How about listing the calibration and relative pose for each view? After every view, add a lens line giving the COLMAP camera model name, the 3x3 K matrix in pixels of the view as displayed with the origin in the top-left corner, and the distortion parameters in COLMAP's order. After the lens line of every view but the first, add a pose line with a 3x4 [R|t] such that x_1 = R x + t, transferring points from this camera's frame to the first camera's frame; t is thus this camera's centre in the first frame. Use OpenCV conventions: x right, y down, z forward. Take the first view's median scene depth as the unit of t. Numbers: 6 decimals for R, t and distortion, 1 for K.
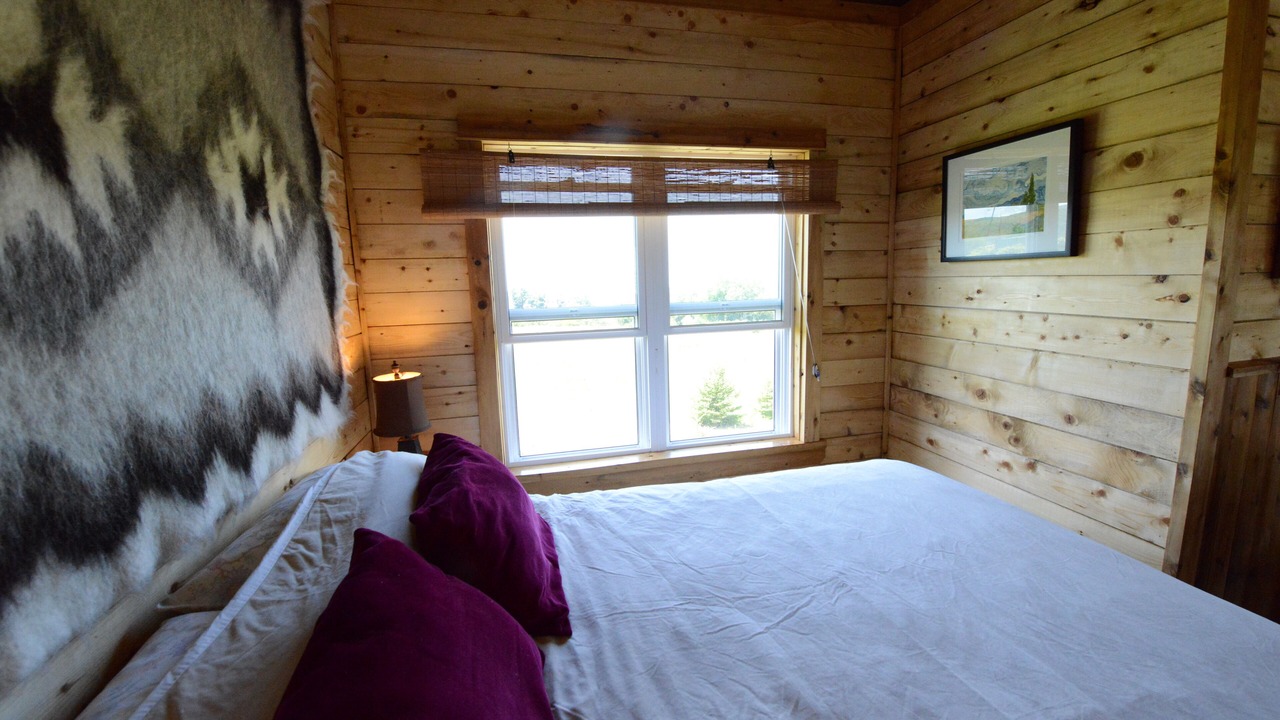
lens RADIAL K [[513.1, 0, 640.1], [0, 513.1, 355.4], [0, 0, 1]] dist [-0.022528, -0.000223]
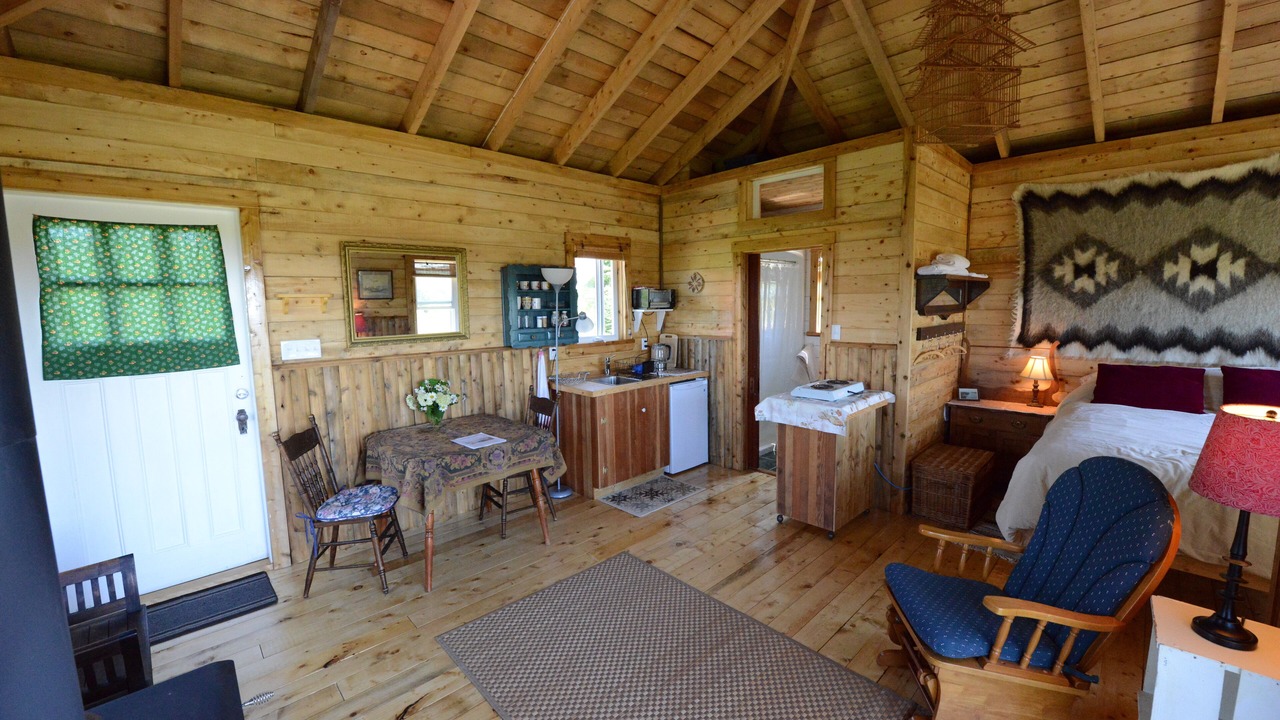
lens RADIAL K [[513.1, 0, 639.7], [0, 513.1, 353.8], [0, 0, 1]] dist [-0.022528, -0.000223]
pose [[-0.862179, 0.093575, -0.497886, 2.806344], [-0.037182, 0.968454, 0.246404, -0.277591], [0.505237, 0.230957, -0.831501, 1.044945]]
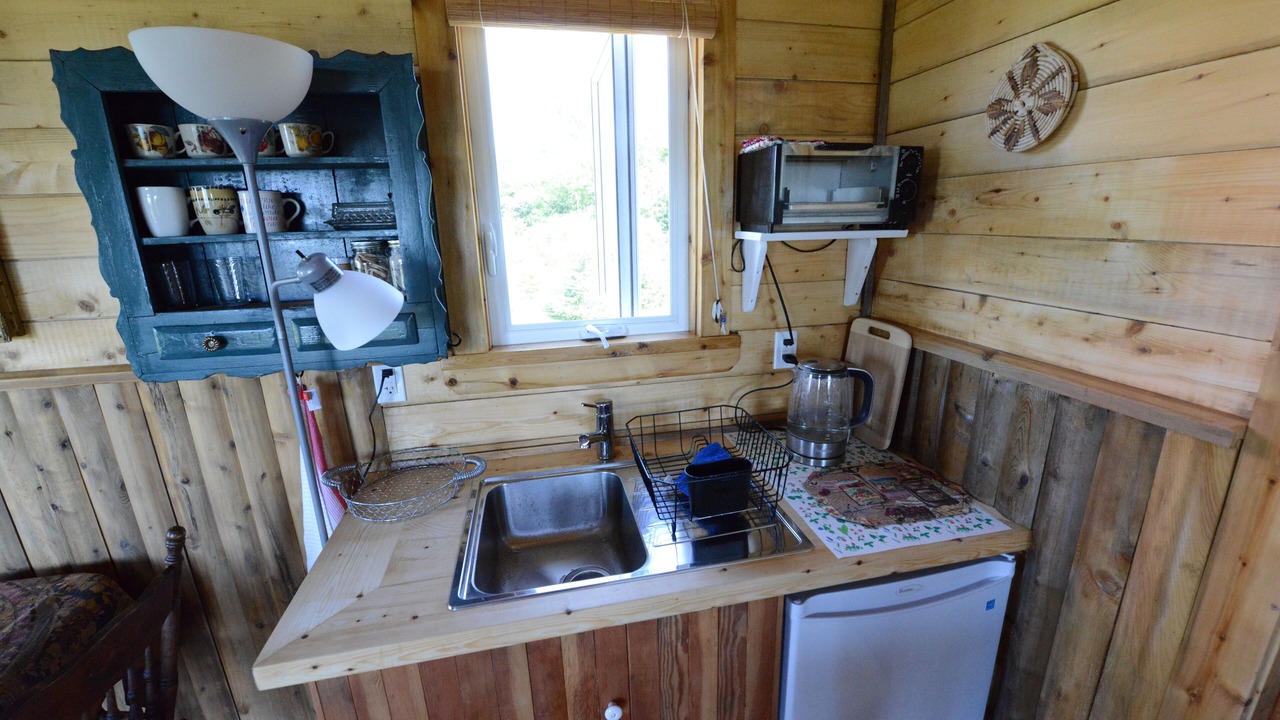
lens RADIAL K [[513.1, 0, 635.9], [0, 513.1, 352.4], [0, 0, 1]] dist [-0.022528, -0.000223]
pose [[-0.997844, 0.041204, 0.051080, 1.364446], [0.058211, 0.915111, 0.398977, 0.074175], [-0.030305, 0.401091, -0.915537, -0.796752]]
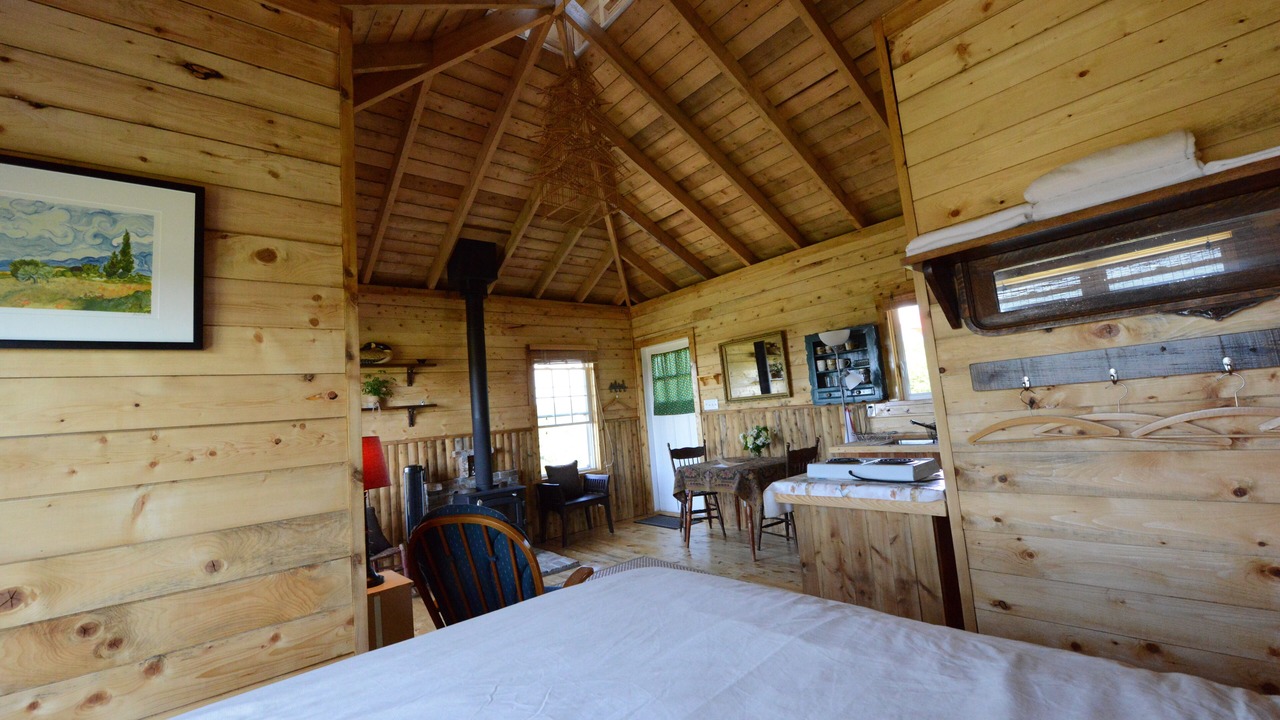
lens RADIAL K [[513.1, 0, 636.6], [0, 513.1, 356.3], [0, 0, 1]] dist [-0.022528, -0.000223]
pose [[-0.446368, 0.166287, 0.879264, -0.146203], [0.232707, 0.970347, -0.065377, 0.023928], [-0.864062, 0.175429, -0.471828, 0.878656]]
